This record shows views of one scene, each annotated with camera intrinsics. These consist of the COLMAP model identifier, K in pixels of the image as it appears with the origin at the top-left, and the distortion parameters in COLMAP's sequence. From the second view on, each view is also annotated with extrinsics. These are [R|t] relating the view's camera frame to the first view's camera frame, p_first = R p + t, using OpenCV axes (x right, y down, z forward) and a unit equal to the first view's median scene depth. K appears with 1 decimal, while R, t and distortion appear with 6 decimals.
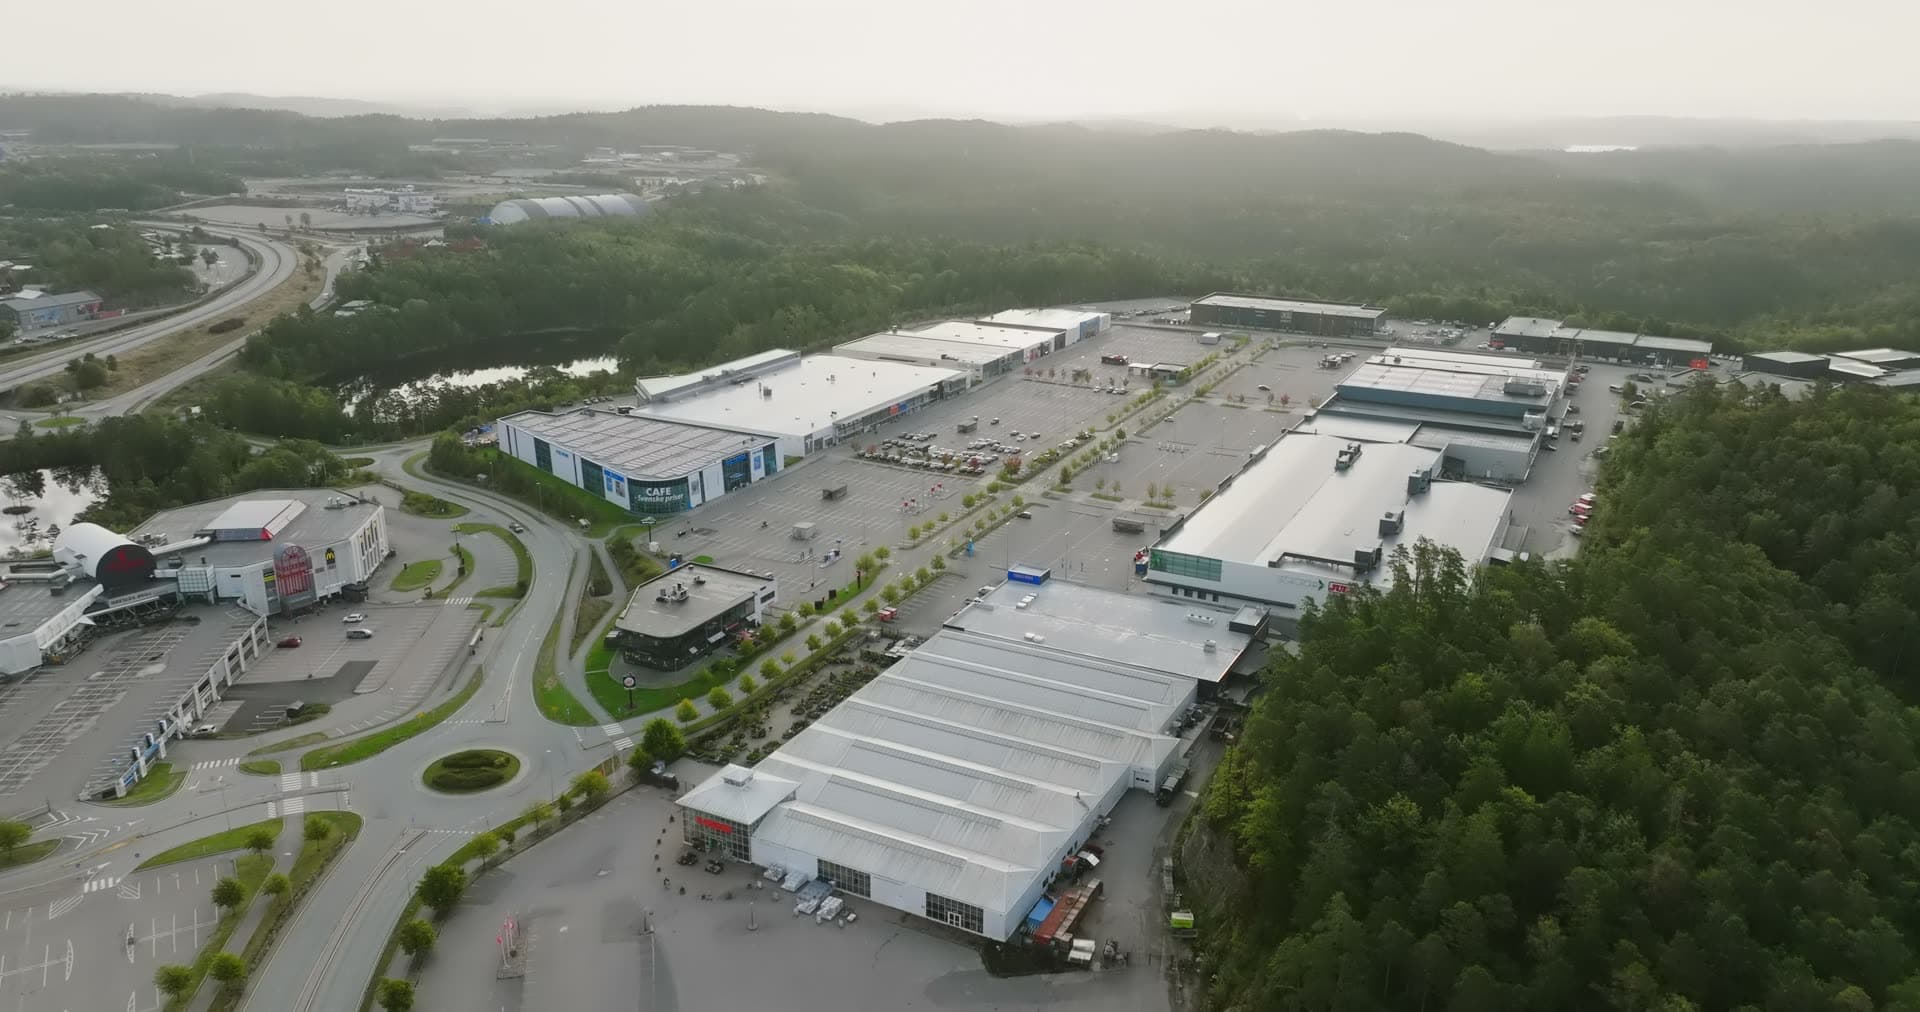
lens RADIAL K [[1348.2, 0, 967.4], [0, 1348.2, 501.8], [0, 0, 1]] dist [0.003073, 0.013038]
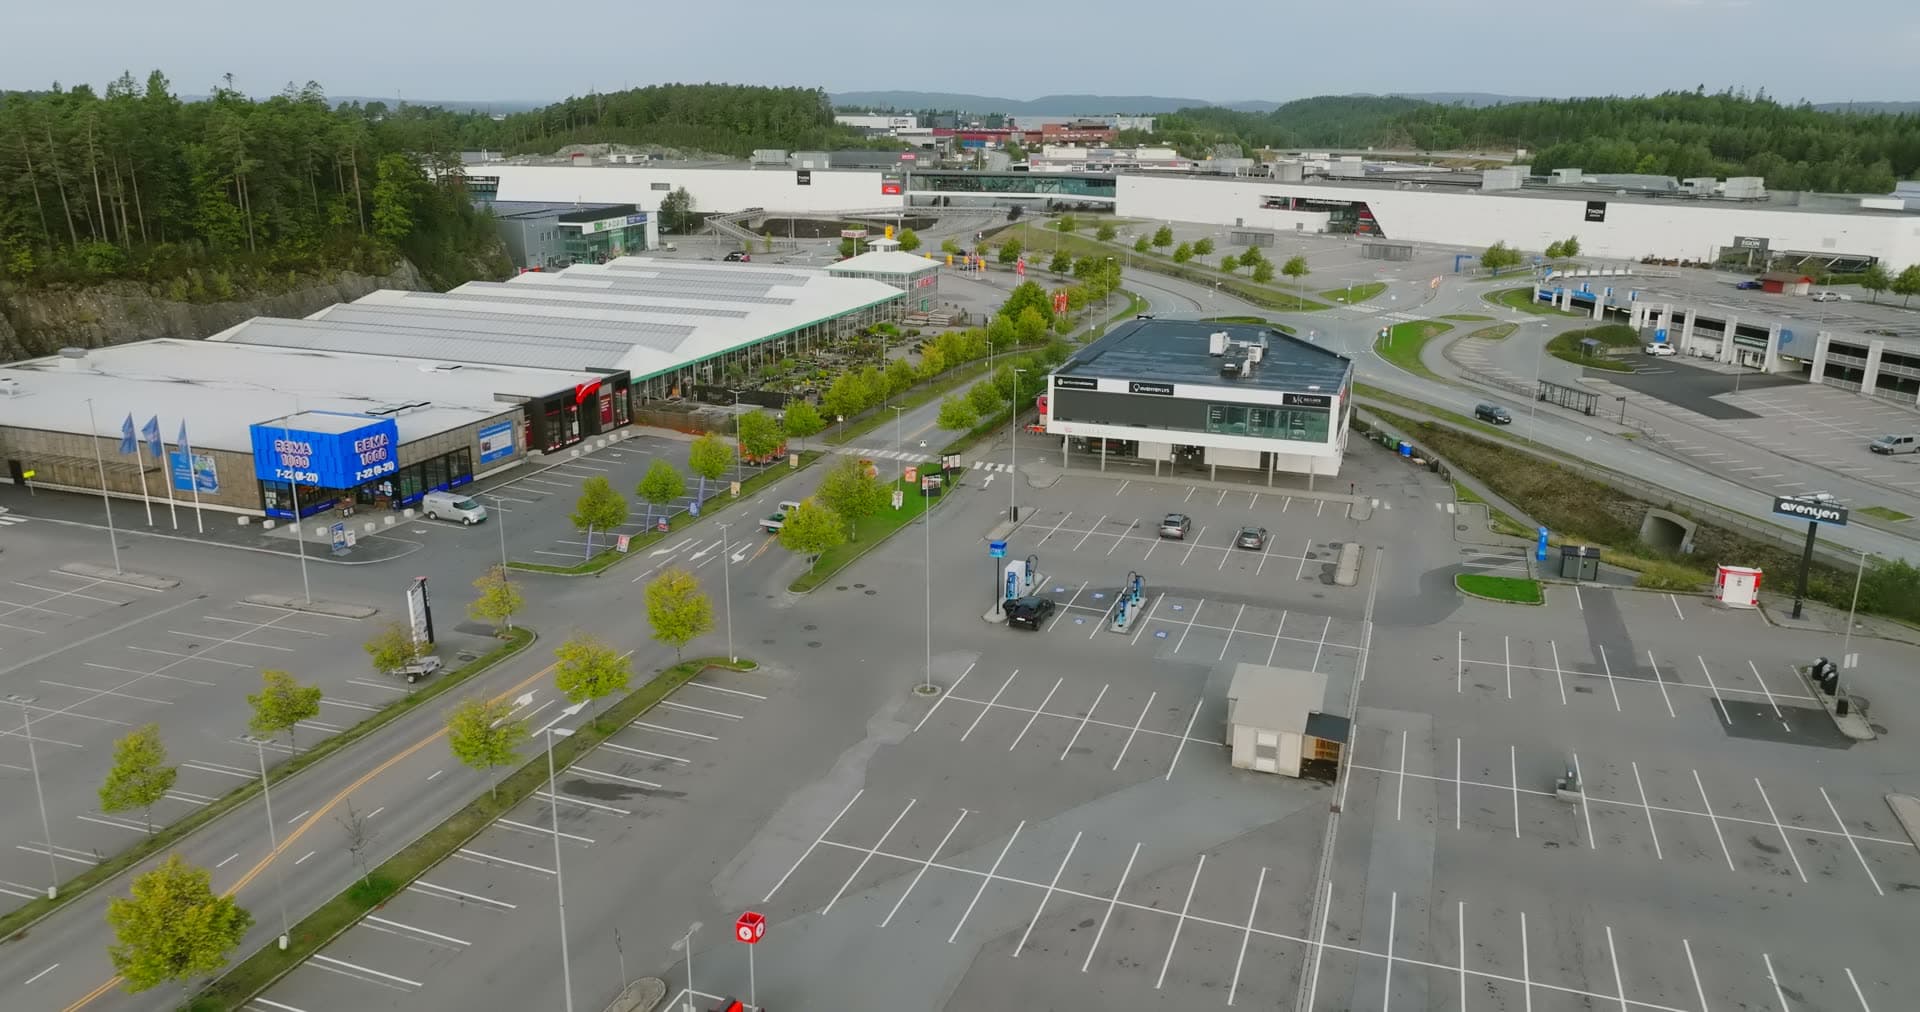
lens RADIAL K [[1348.2, 0, 961.7], [0, 1348.2, 501.2], [0, 0, 1]] dist [0.003073, 0.013038]
pose [[-0.990613, 0.020548, -0.135142, -0.046824], [-0.057055, 0.836249, 0.545374, -0.090522], [0.124219, 0.547965, -0.827227, 0.991993]]
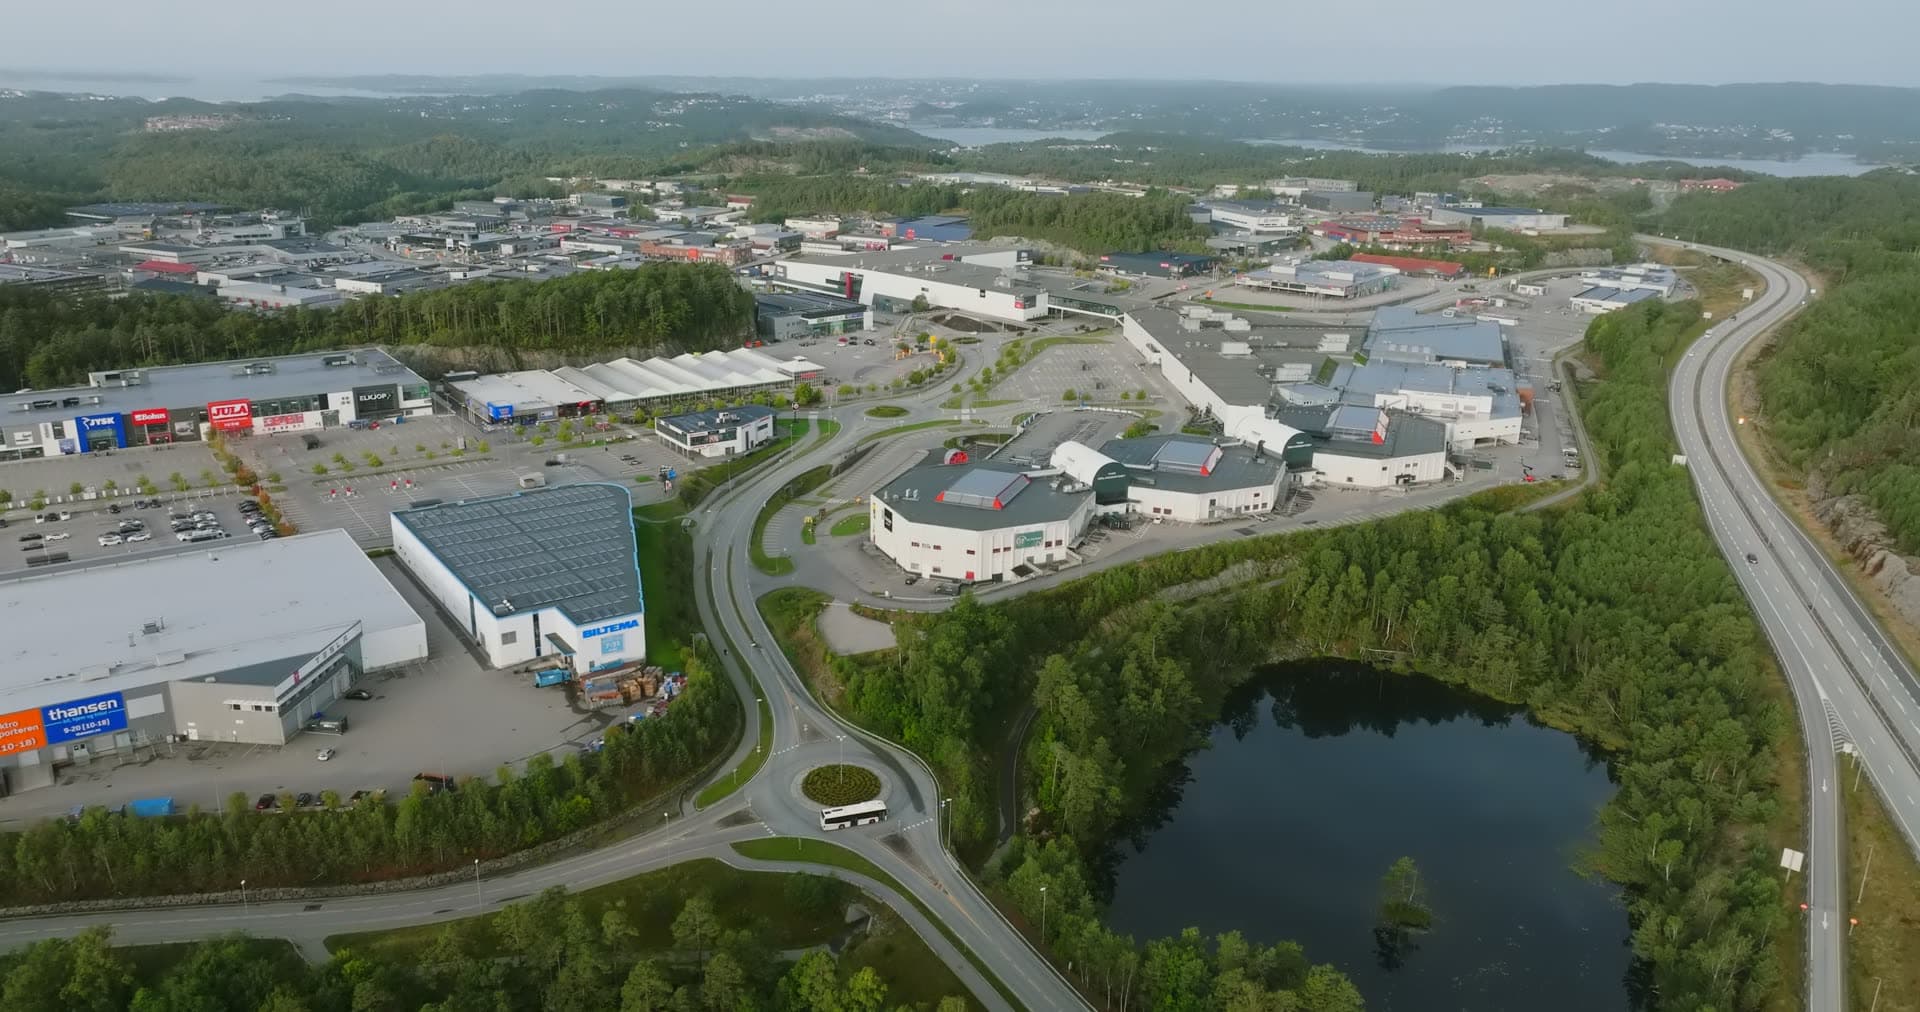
lens RADIAL K [[1348.2, 0, 957.1], [0, 1348.2, 506.7], [0, 0, 1]] dist [0.003073, 0.013038]
pose [[-0.889042, -0.165451, 0.426885, -0.779699], [0.107805, 0.830546, 0.546417, -0.452690], [-0.444953, 0.531808, -0.720553, 1.437285]]
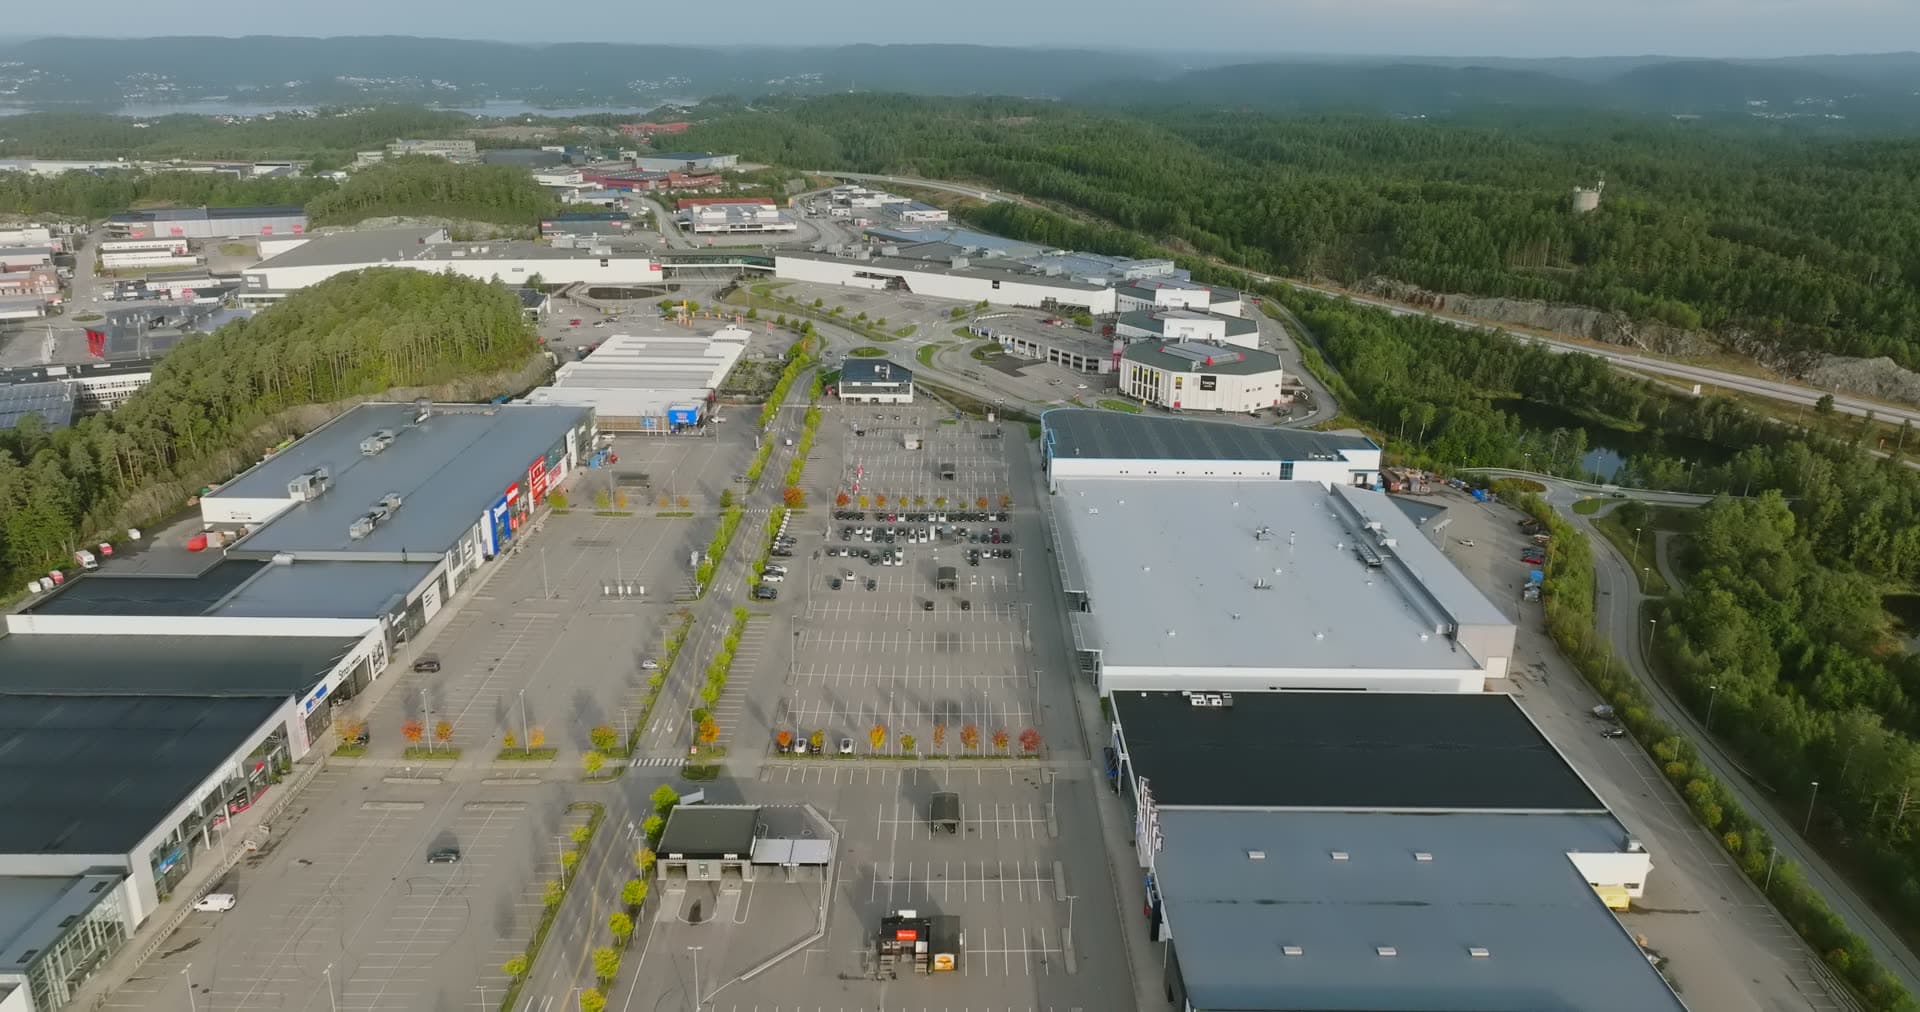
lens RADIAL K [[1348.2, 0, 958.7], [0, 1348.2, 508.8], [0, 0, 1]] dist [0.003073, 0.013038]
pose [[-0.887097, 0.126546, -0.443898, 0.316564], [-0.158074, 0.820247, 0.549734, -0.500748], [0.433673, 0.557835, -0.707635, 1.633412]]
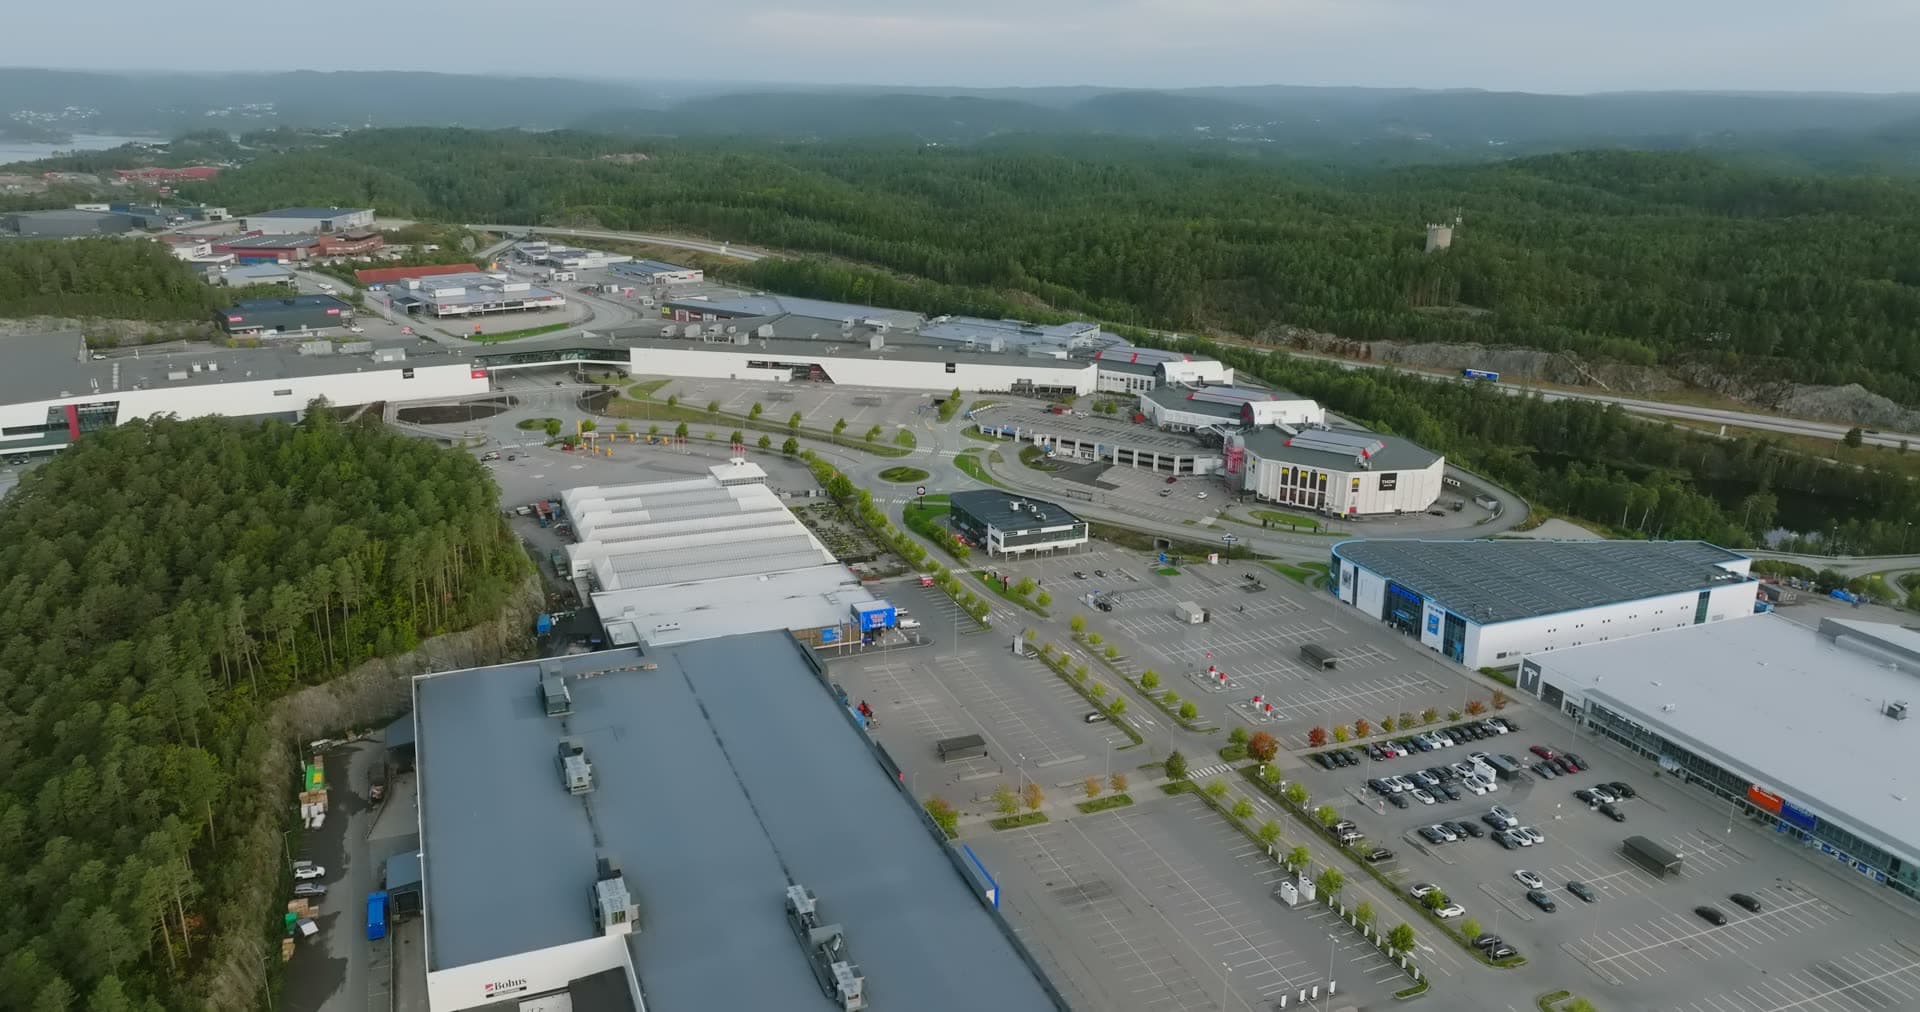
lens RADIAL K [[1348.2, 0, 959.3], [0, 1348.2, 505.7], [0, 0, 1]] dist [0.003073, 0.013038]
pose [[-0.651406, 0.204206, -0.730732, 0.518519], [-0.245378, 0.854643, 0.457574, -0.347041], [0.717955, 0.477372, -0.506612, 1.137464]]
